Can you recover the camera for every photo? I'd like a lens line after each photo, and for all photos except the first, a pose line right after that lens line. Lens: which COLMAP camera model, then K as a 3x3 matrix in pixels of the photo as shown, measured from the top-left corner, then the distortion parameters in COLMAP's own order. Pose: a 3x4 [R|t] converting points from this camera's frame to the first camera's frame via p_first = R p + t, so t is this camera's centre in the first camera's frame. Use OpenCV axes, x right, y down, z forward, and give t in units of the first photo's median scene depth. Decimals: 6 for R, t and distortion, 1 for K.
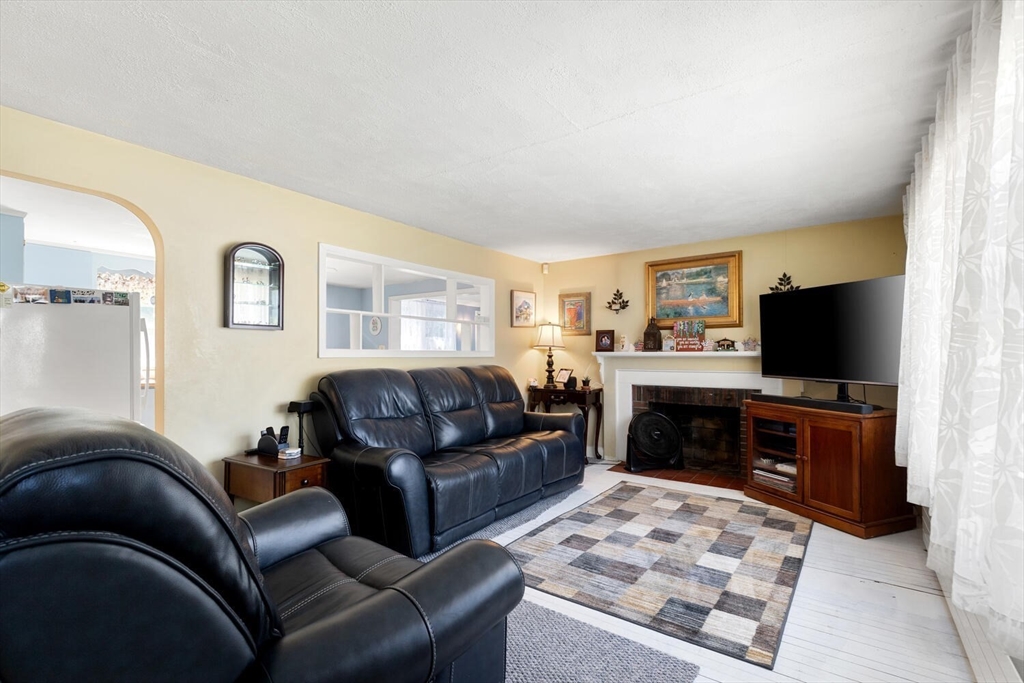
lens RADIAL K [[472.5, 0, 511.6], [0, 472.5, 345.6], [0, 0, 1]] dist [0.001428, 0.000080]
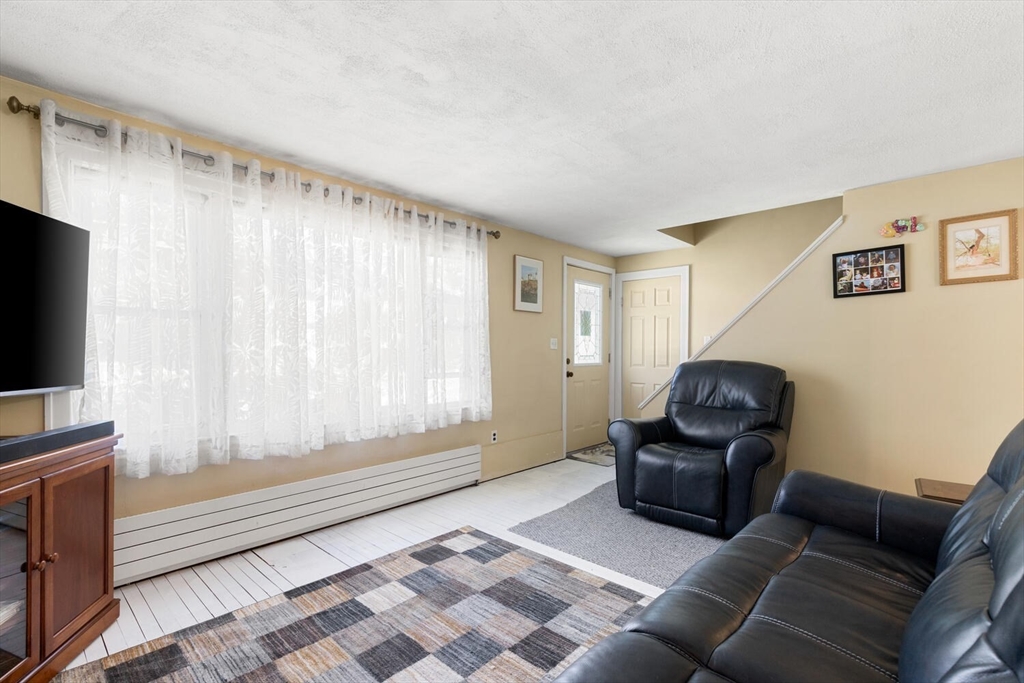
lens RADIAL K [[472.5, 0, 511.6], [0, 472.5, 345.6], [0, 0, 1]] dist [0.001428, 0.000080]
pose [[-0.994229, 0.000099, 0.107281, 0.135247], [-0.002564, 0.999692, -0.024688, 0.042570], [-0.107251, -0.024821, -0.993922, 1.812428]]
